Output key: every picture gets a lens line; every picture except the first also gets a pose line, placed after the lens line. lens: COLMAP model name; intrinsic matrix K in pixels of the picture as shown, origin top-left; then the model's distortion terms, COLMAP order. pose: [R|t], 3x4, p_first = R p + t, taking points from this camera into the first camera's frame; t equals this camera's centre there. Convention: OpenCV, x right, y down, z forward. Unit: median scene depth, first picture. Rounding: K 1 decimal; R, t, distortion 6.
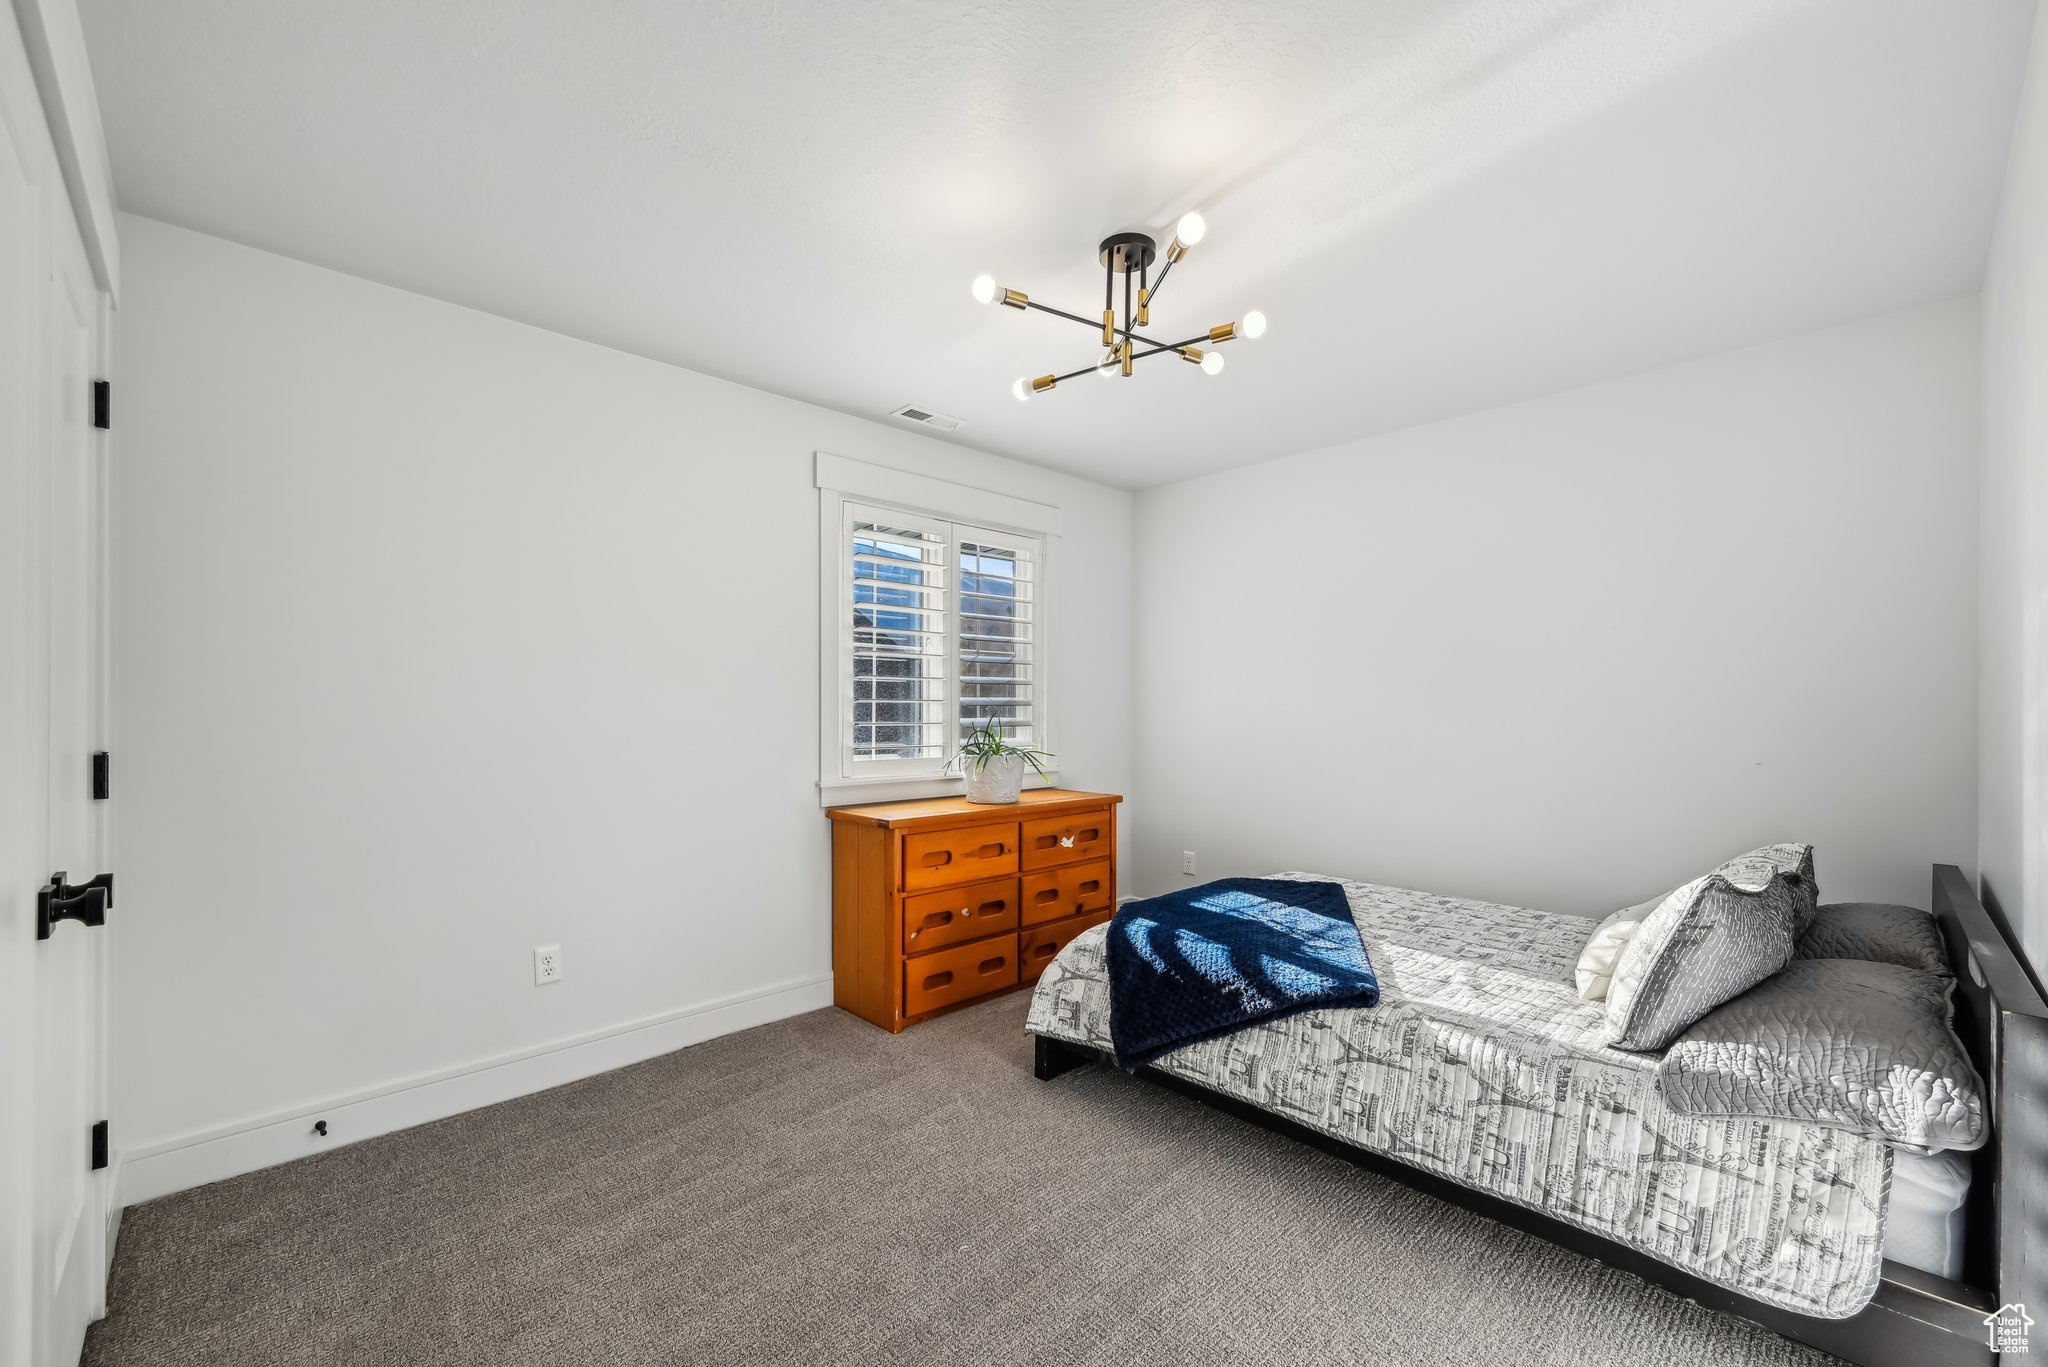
lens RADIAL K [[839.0, 0, 1031.9], [0, 839.0, 694.5], [0, 0, 1]] dist [0.001539, 0.000689]
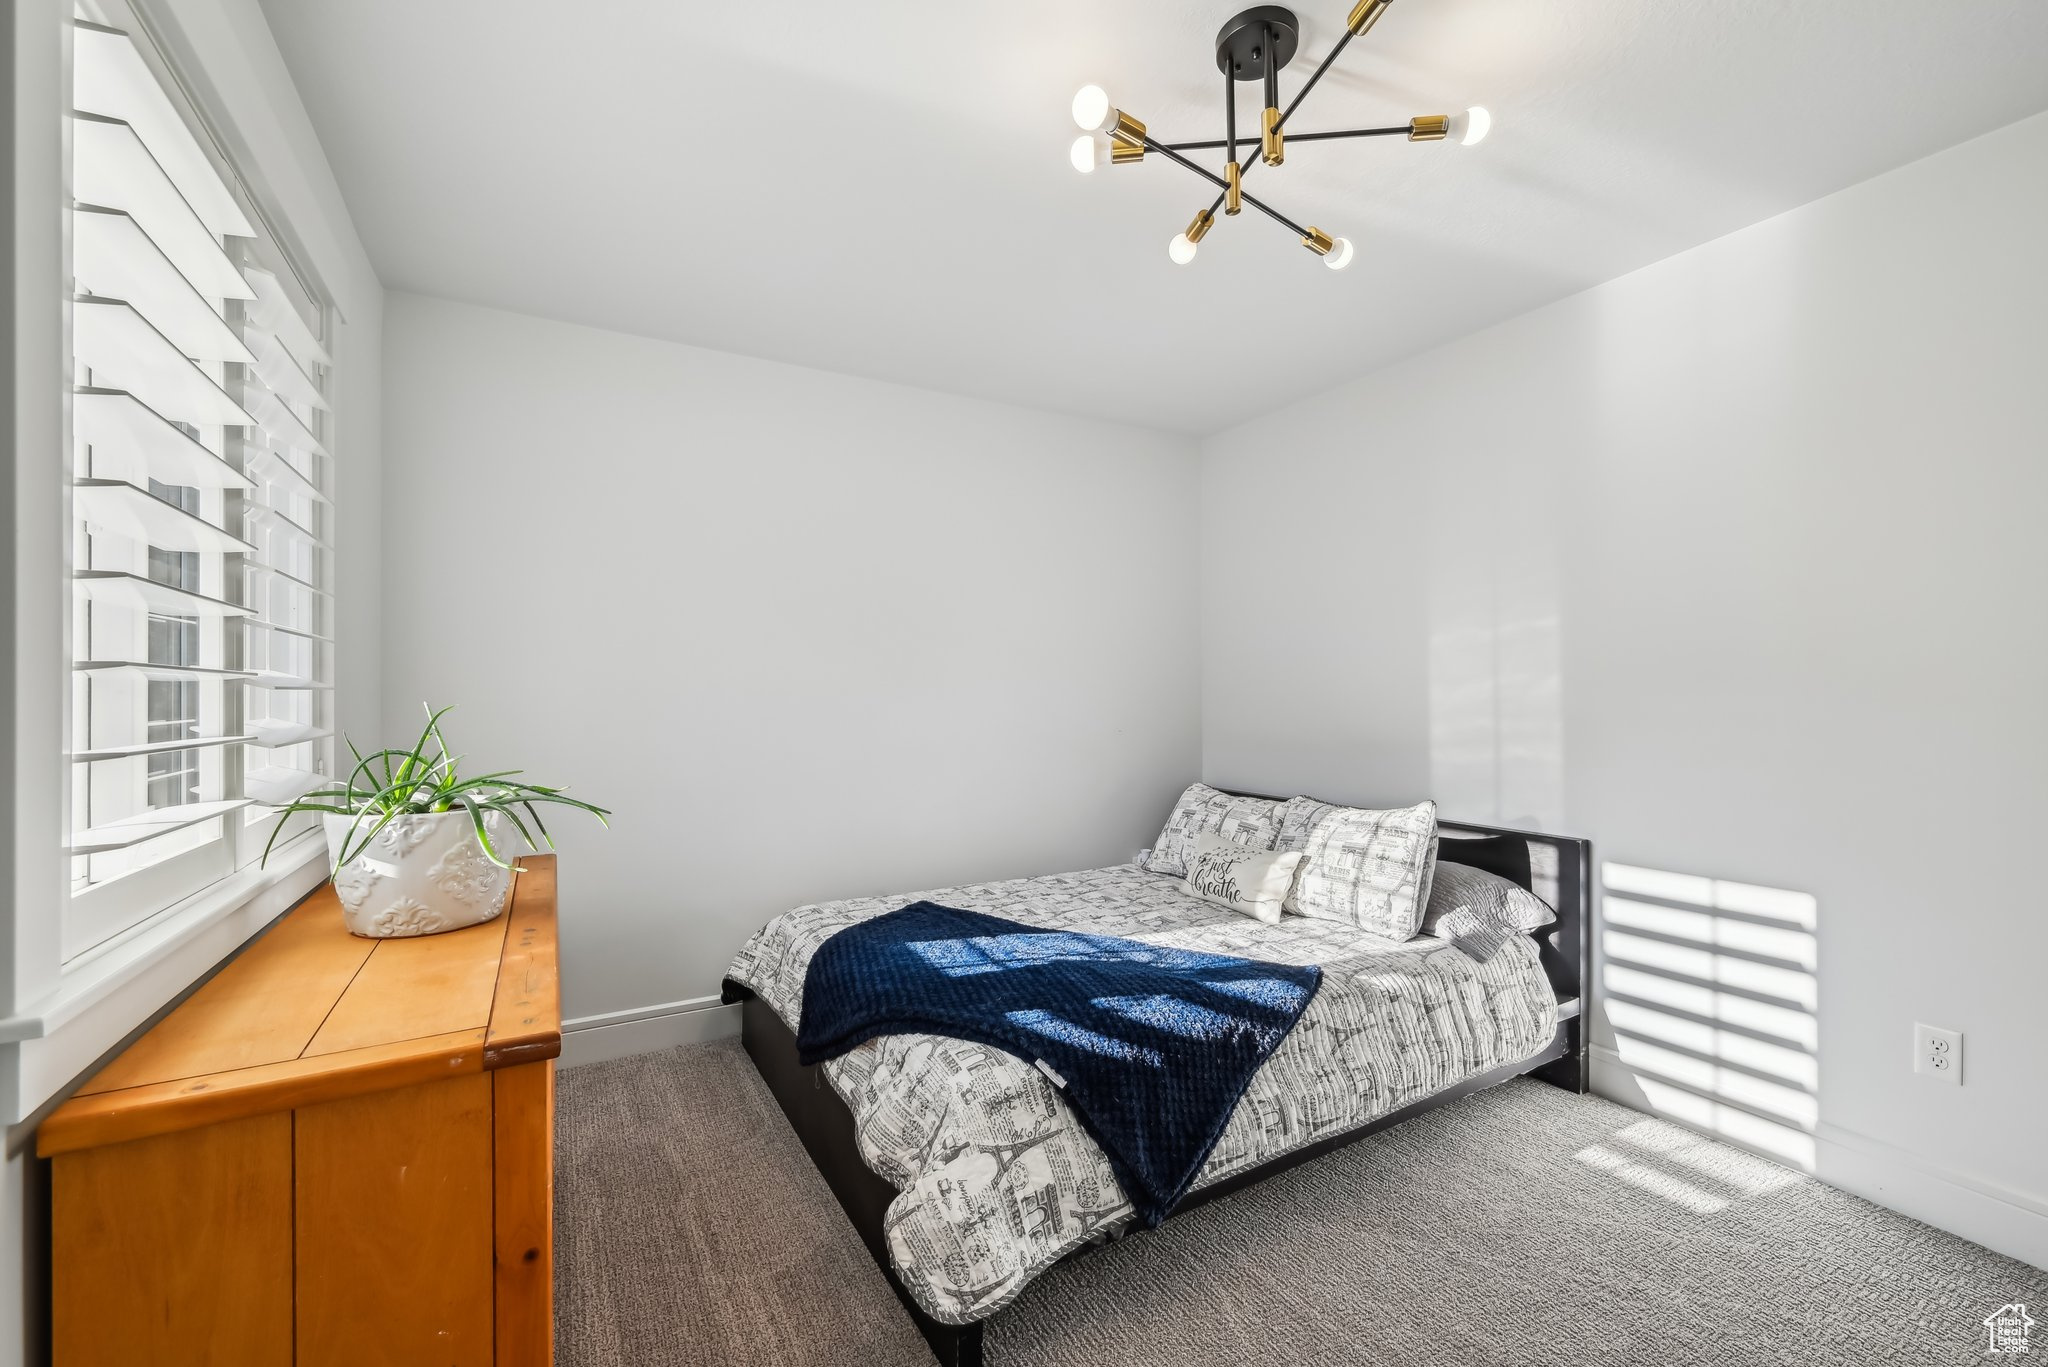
lens RADIAL K [[830.1, 0, 1024.0], [0, 830.1, 683.5], [0, 0, 1]] dist [0.000967, 0.000167]
pose [[0.257878, 0.006173, 0.966158, -0.532173], [-0.006613, 0.999967, -0.004624, 0.012898], [-0.966155, -0.005197, 0.257911, 0.884216]]
